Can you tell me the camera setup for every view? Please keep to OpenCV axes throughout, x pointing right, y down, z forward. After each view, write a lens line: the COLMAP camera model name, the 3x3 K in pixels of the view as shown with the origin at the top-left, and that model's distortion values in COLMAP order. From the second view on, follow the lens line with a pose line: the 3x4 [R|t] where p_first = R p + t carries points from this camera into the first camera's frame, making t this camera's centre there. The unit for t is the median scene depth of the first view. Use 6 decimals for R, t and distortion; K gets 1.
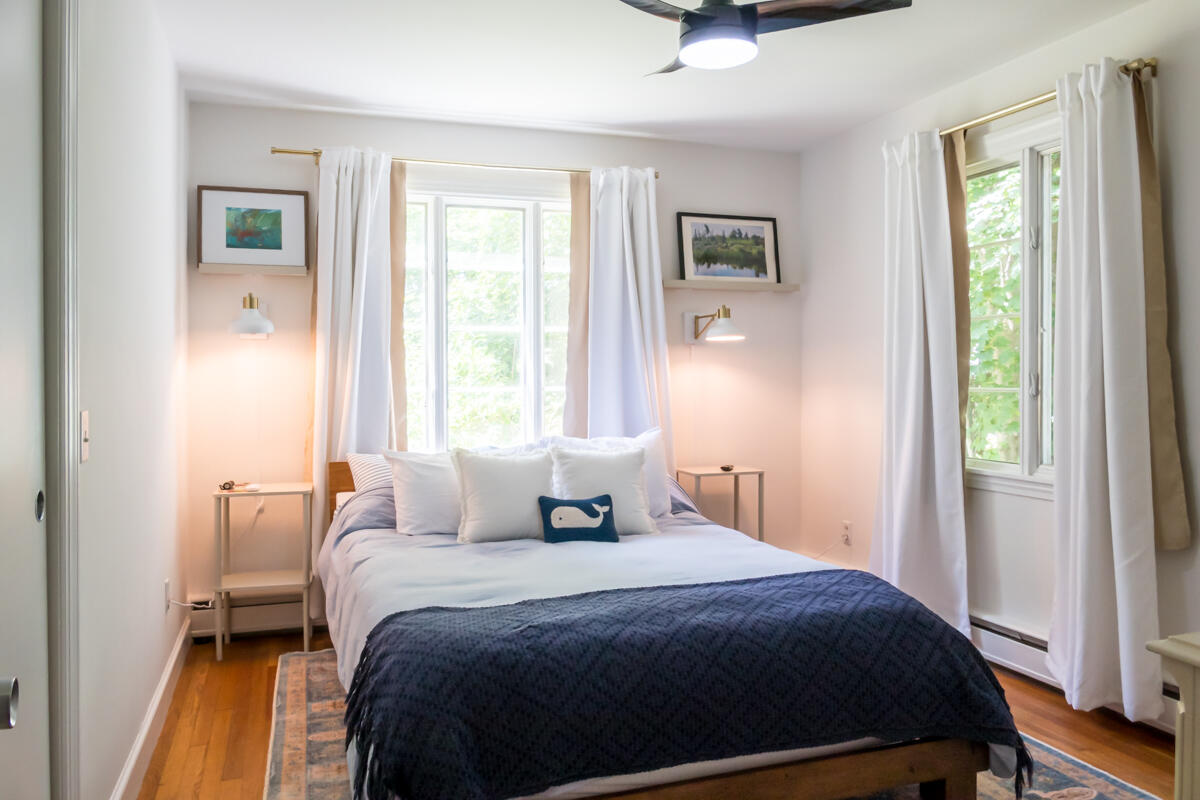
lens RADIAL K [[879.8, 0, 588.5], [0, 879.8, 395.6], [0, 0, 1]] dist [-0.003067, -0.000143]
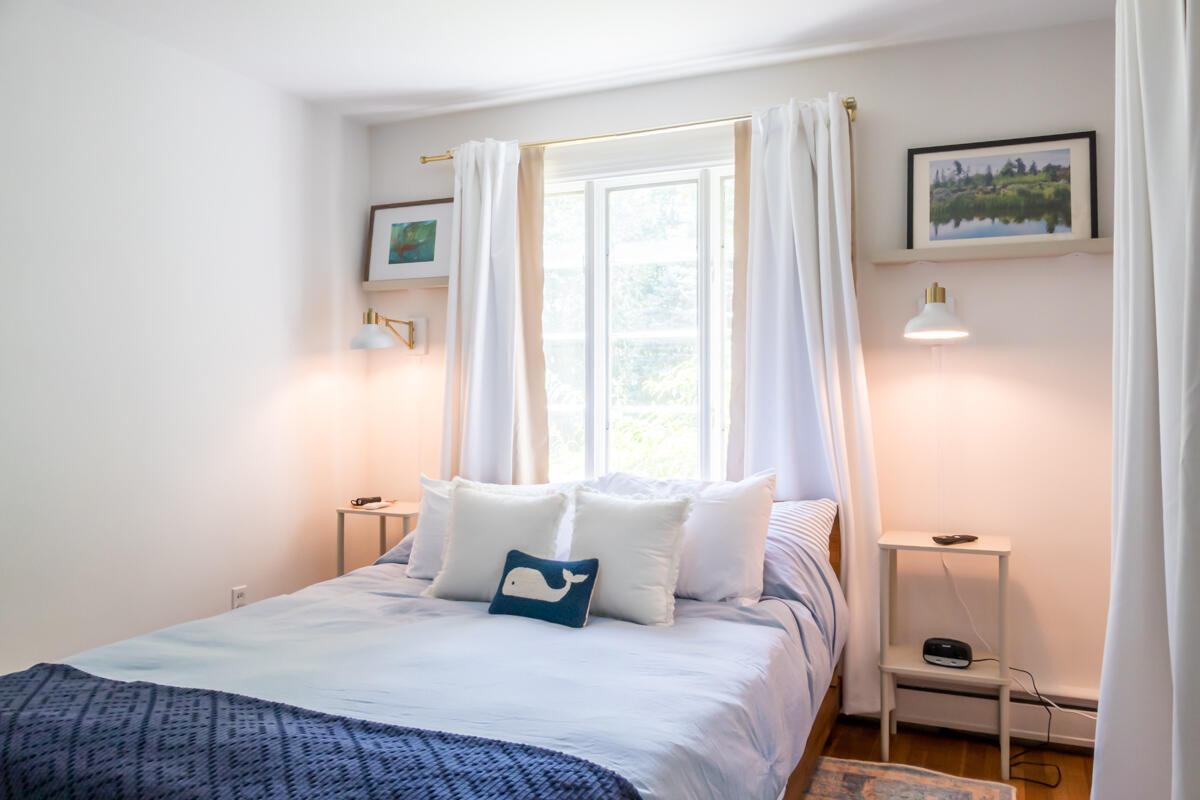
lens RADIAL K [[879.8, 0, 600.5], [0, 879.8, 395.5], [0, 0, 1]] dist [-0.003067, -0.000143]
pose [[0.750515, 0.006944, -0.660817, 0.389750], [-0.016806, 0.999822, -0.008580, -0.011615], [0.660640, 0.017545, 0.750498, 0.361439]]
